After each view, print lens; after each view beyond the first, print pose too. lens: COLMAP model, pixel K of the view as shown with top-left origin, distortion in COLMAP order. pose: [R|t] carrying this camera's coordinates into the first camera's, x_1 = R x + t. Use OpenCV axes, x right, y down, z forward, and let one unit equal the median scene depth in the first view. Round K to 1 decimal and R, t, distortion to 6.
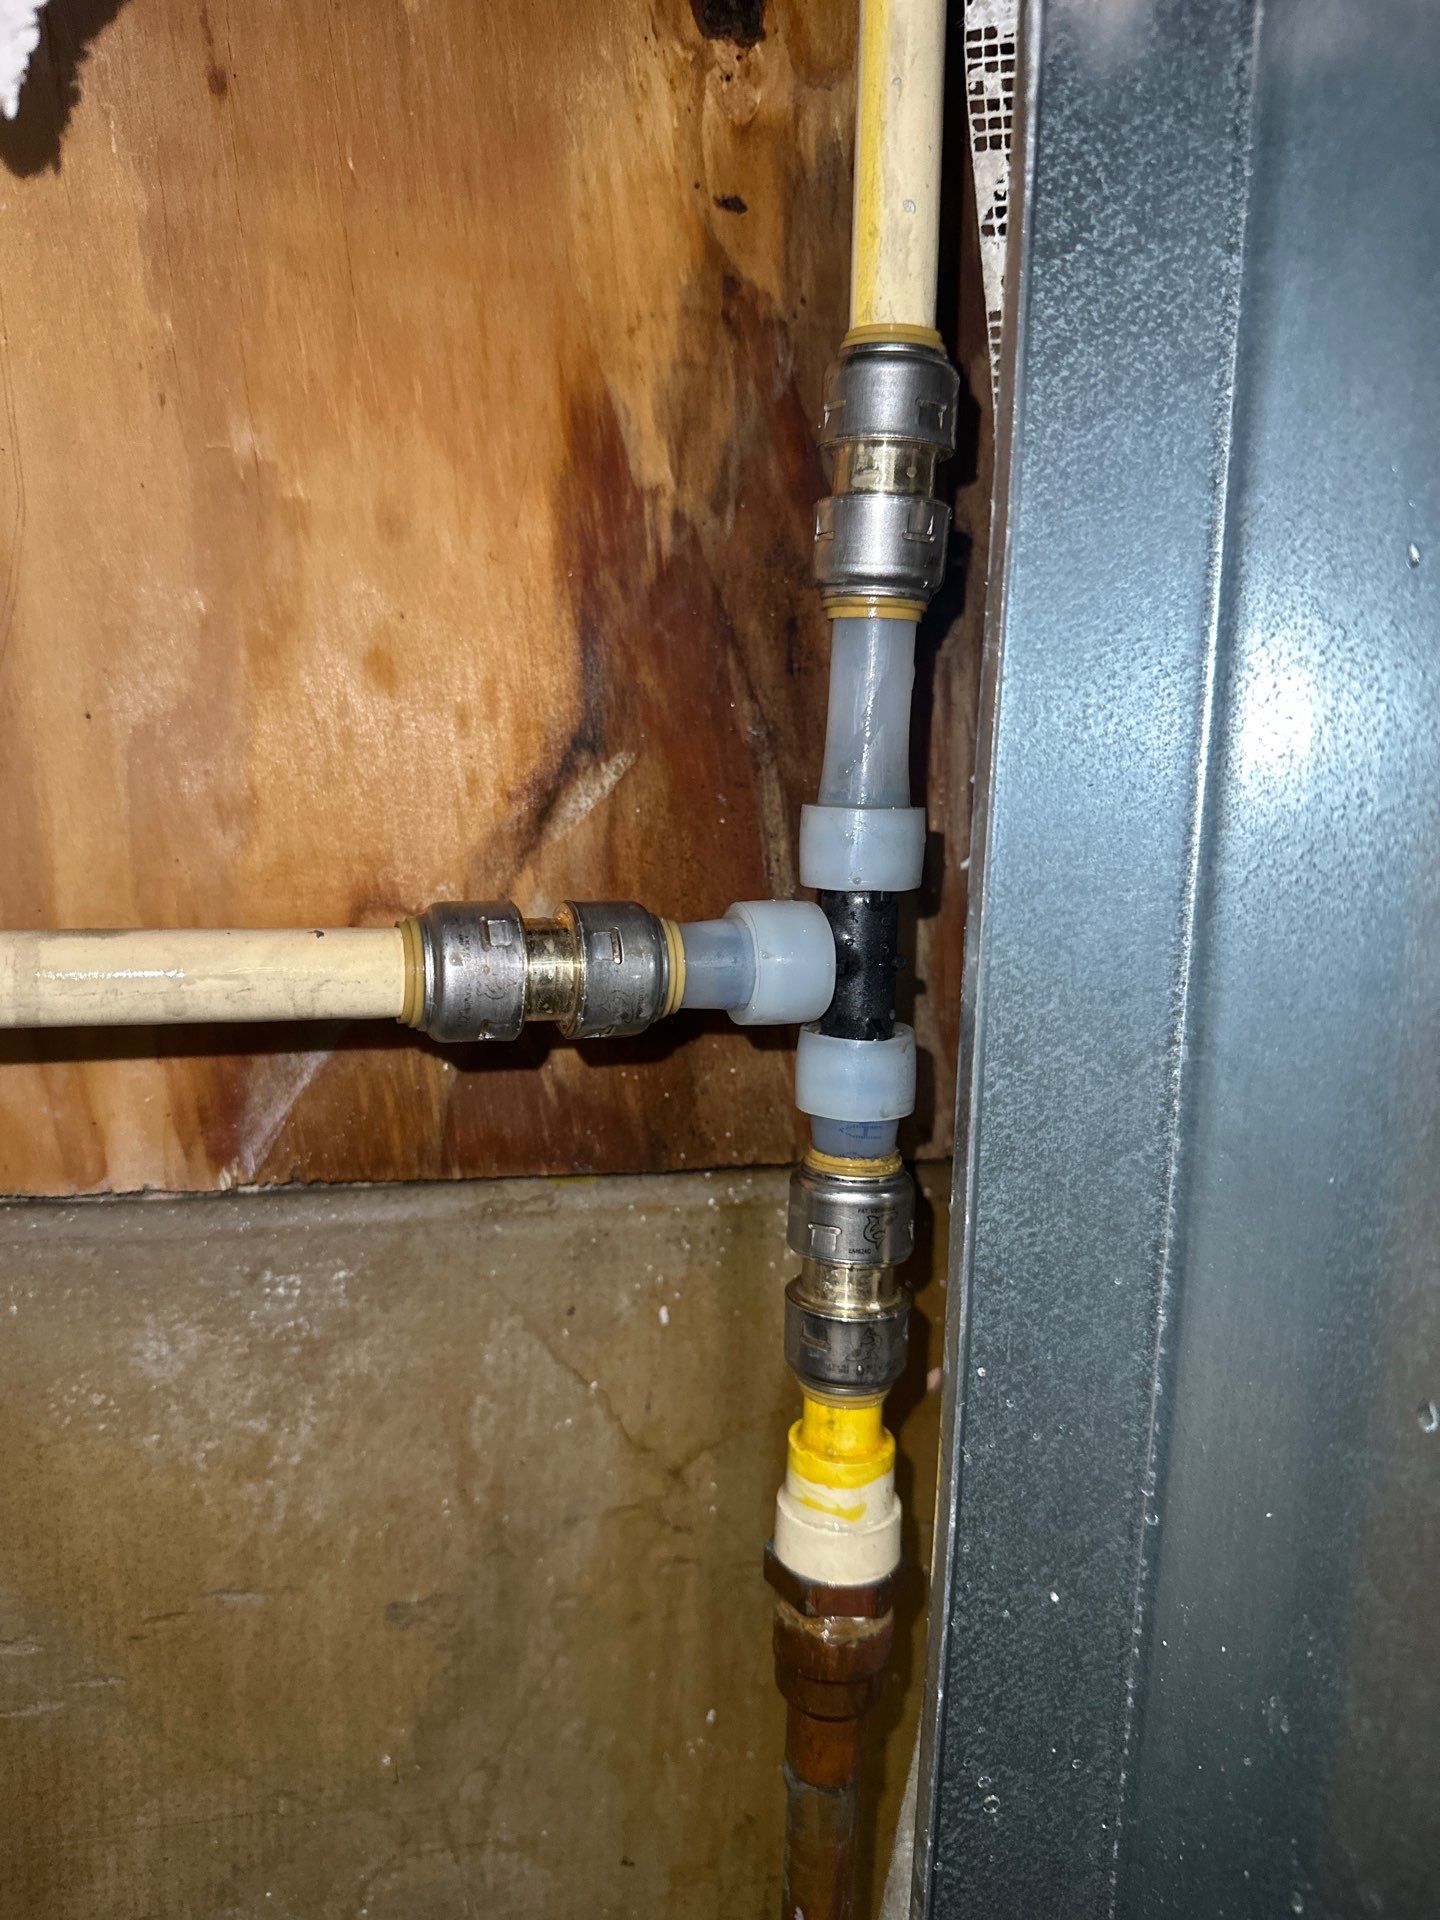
lens RADIAL K [[1433.4, 0, 719.2], [0, 1433.4, 904.2], [0, 0, 1]] dist [0.094705, -0.322252]
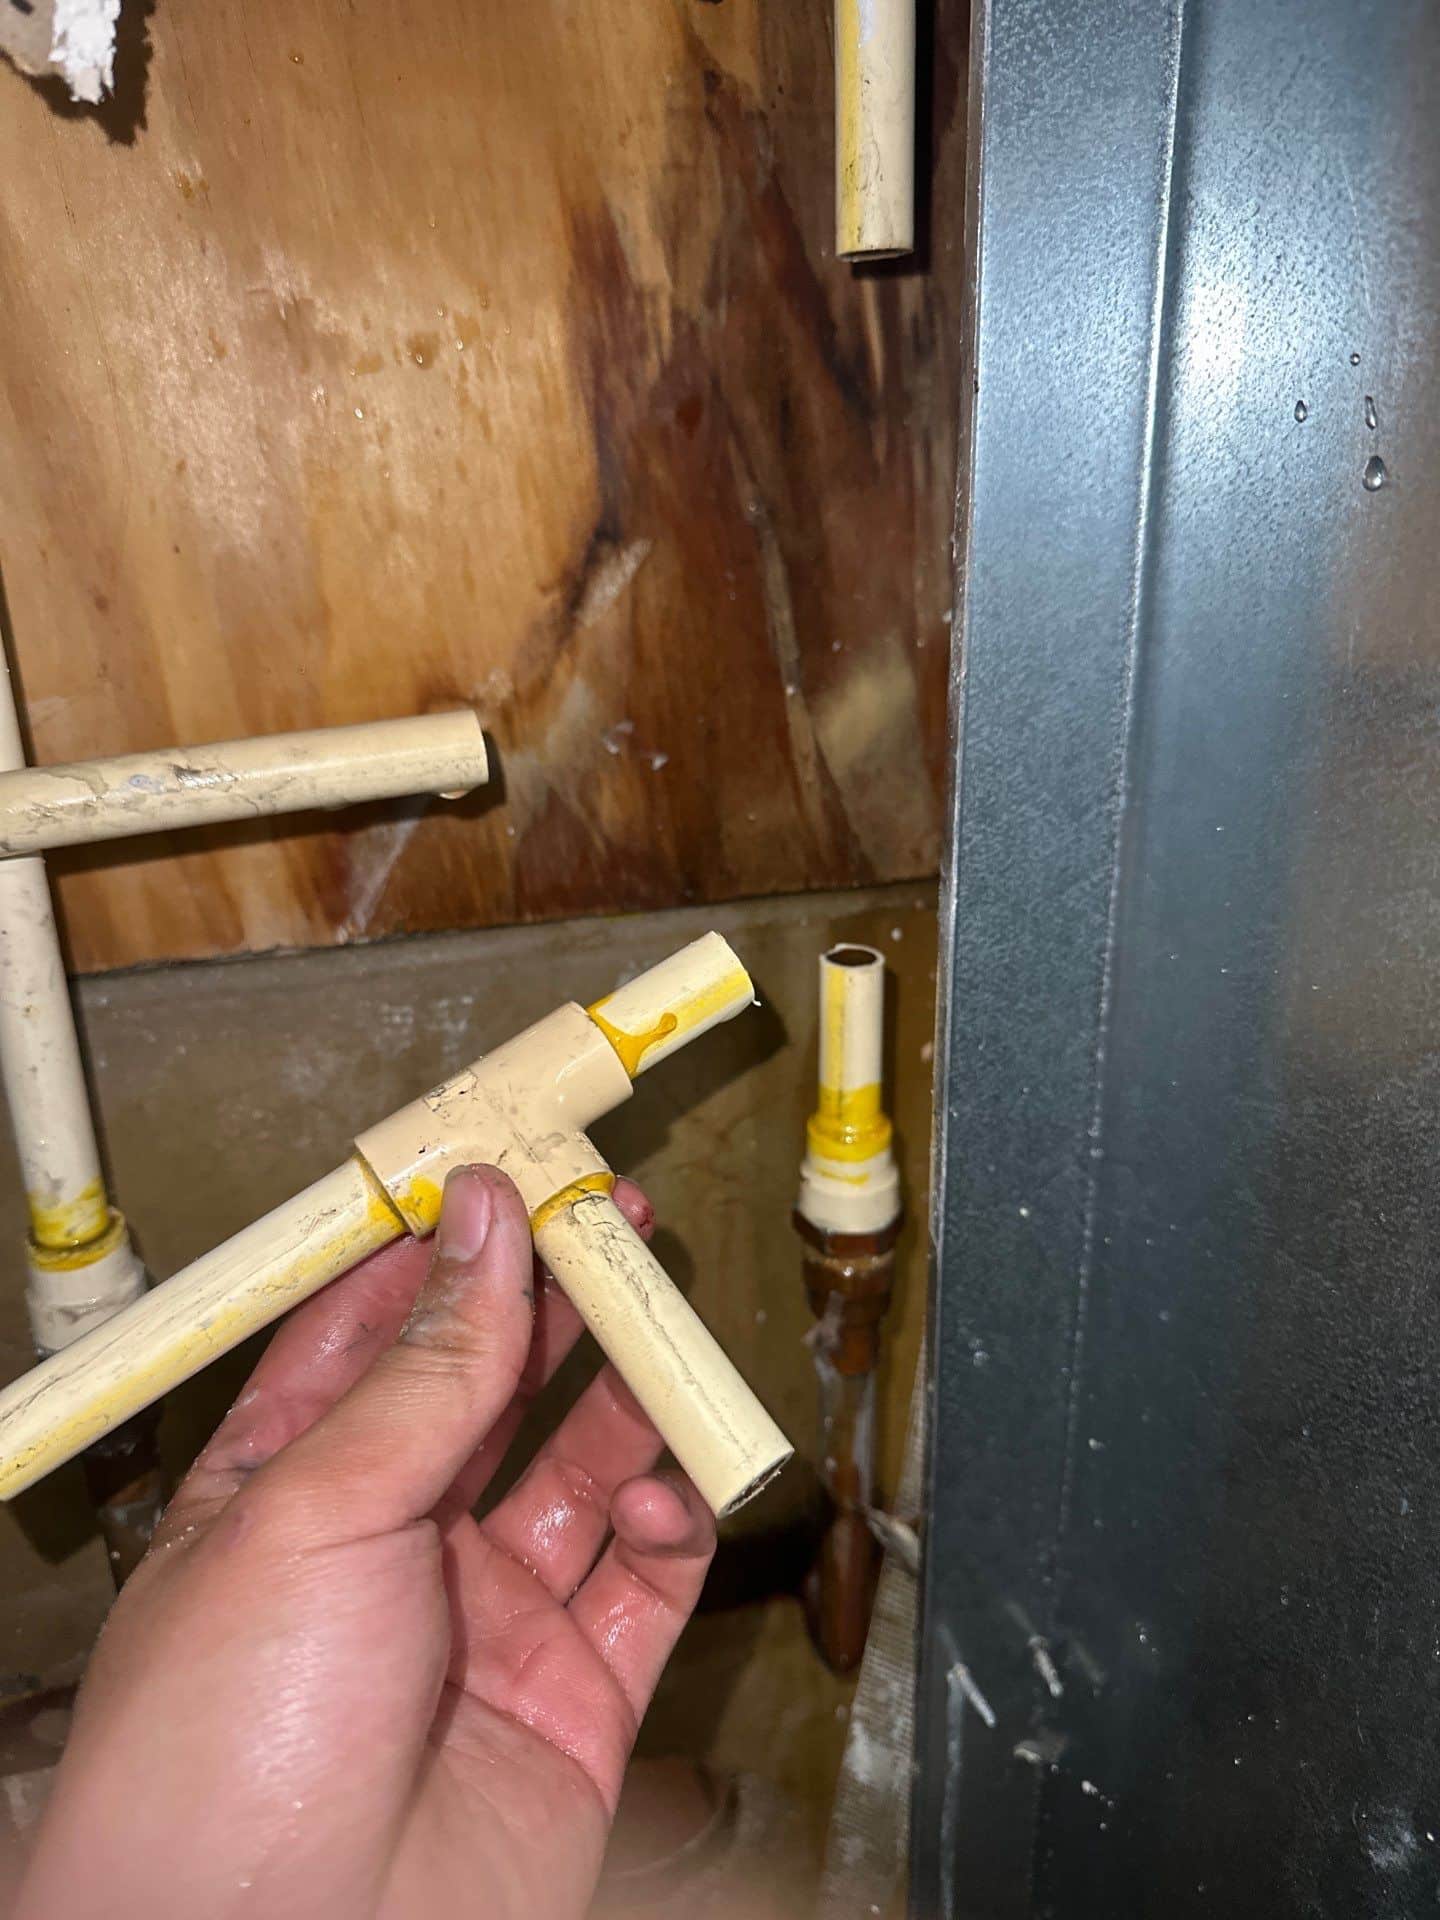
lens RADIAL K [[1500.6, 0, 720.8], [0, 1500.6, 958.2], [0, 0, 1]] dist [0.005353, -0.164384]
pose [[0.998241, -0.058793, 0.007694, -0.035284], [0.054836, 0.964747, 0.257404, -0.097452], [-0.022556, -0.256529, 0.966273, -0.230910]]
